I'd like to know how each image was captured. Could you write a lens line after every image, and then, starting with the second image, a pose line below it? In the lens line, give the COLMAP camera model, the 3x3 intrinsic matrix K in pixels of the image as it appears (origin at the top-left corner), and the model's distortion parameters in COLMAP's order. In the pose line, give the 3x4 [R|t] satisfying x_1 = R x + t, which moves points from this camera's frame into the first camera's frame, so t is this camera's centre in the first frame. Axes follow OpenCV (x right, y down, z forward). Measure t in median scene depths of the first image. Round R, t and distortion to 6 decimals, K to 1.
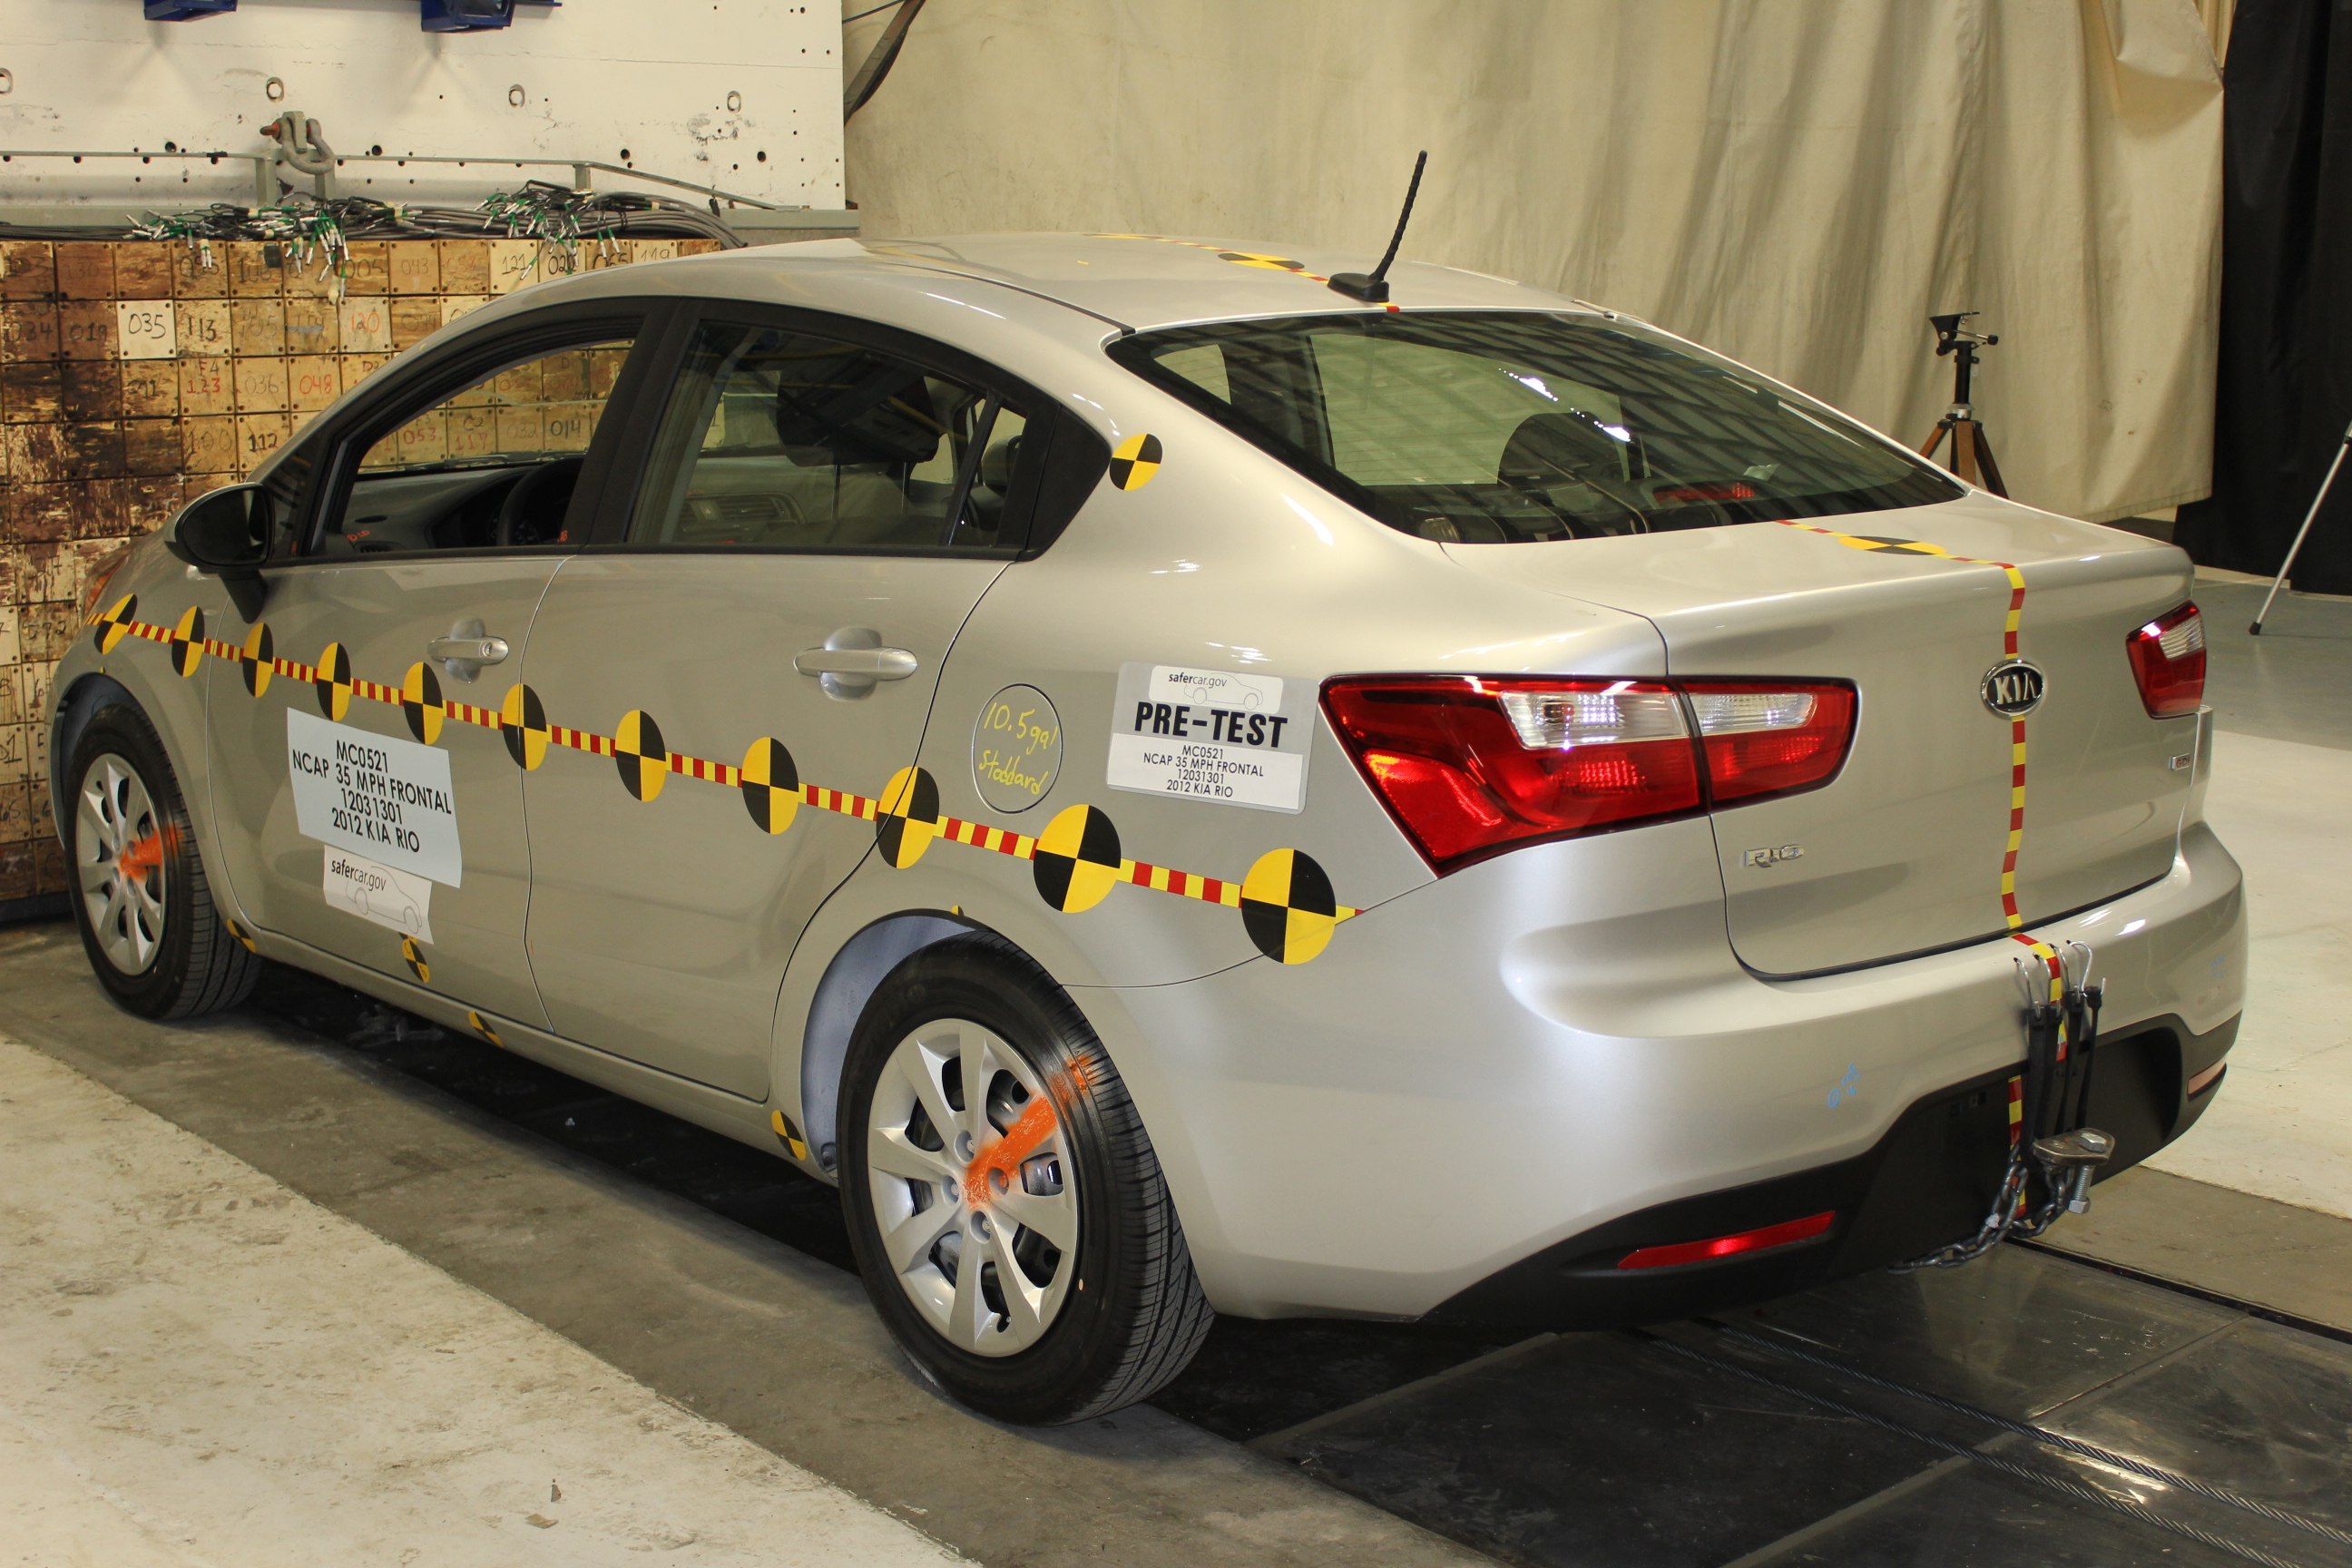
lens RADIAL K [[2861.4, 0, 1176.0], [0, 2861.4, 784.0], [0, 0, 1]] dist [-0.067249, 0.015732]
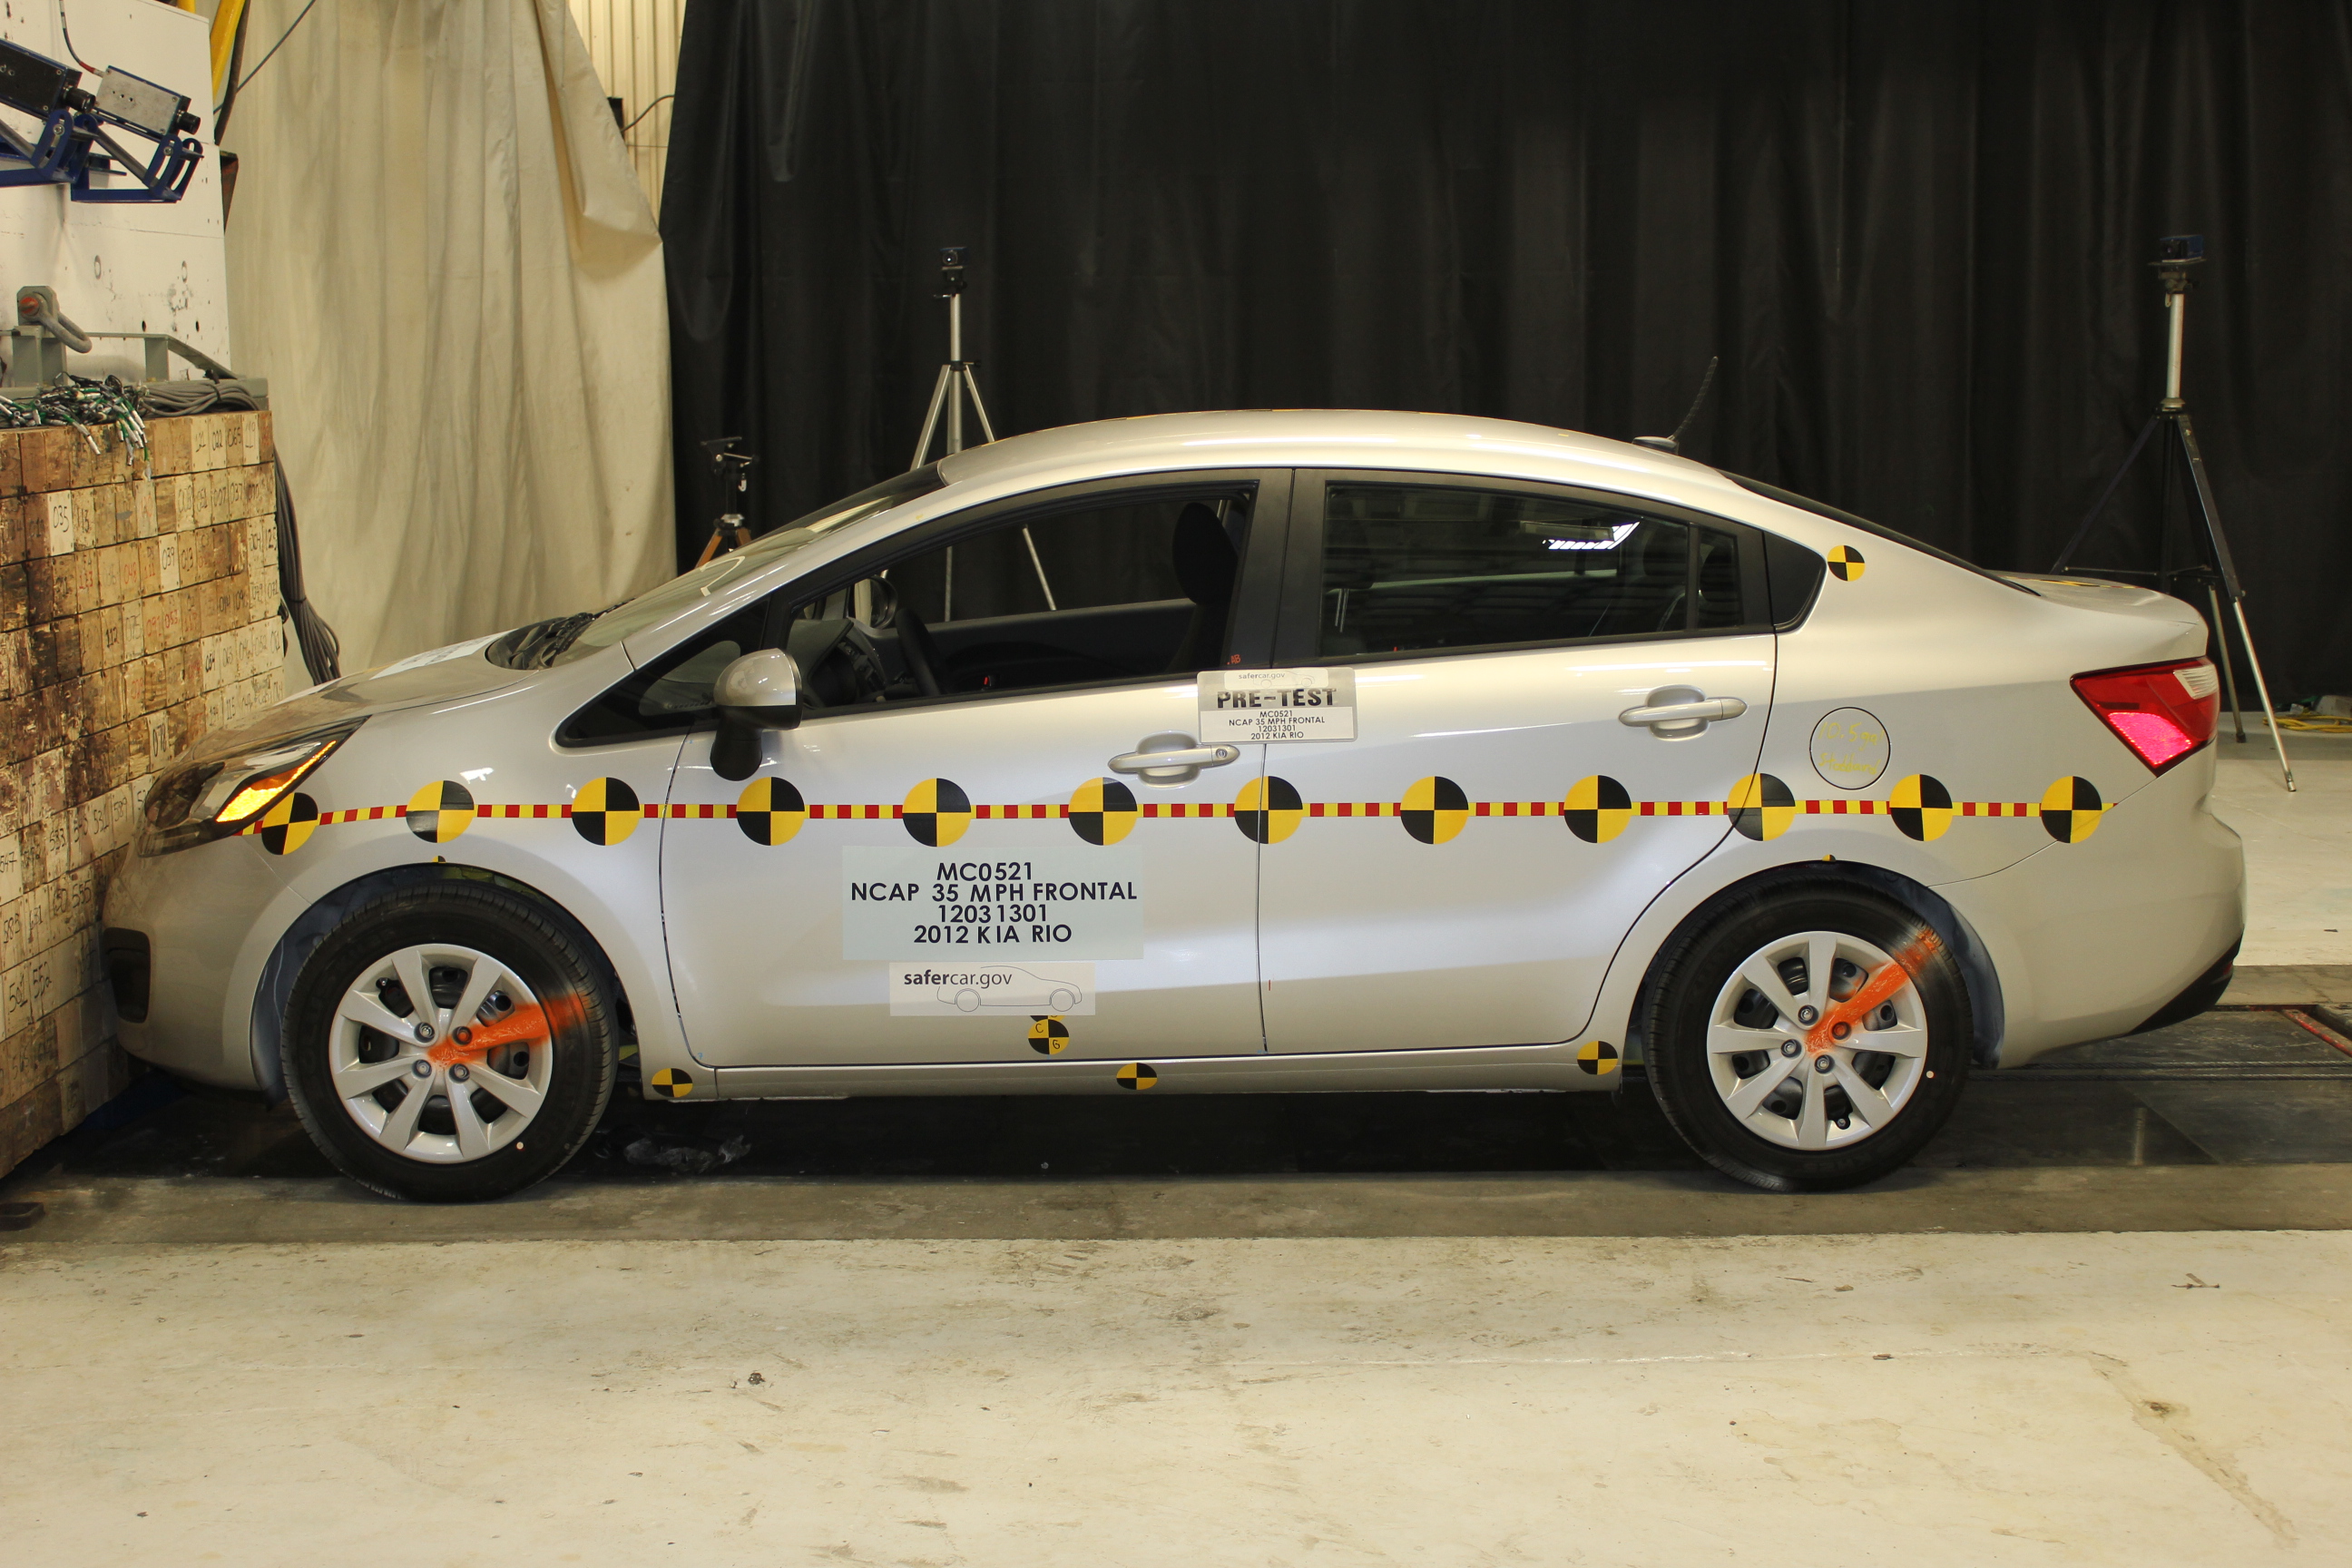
lens RADIAL K [[2861.4, 0, 1176.0], [0, 2861.4, 784.0], [0, 0, 1]] dist [-0.067249, 0.015732]
pose [[0.682004, -0.116186, 0.722060, -1.069204], [0.142310, 0.989511, 0.024806, -0.062727], [-0.717369, 0.085839, 0.691385, 0.139080]]
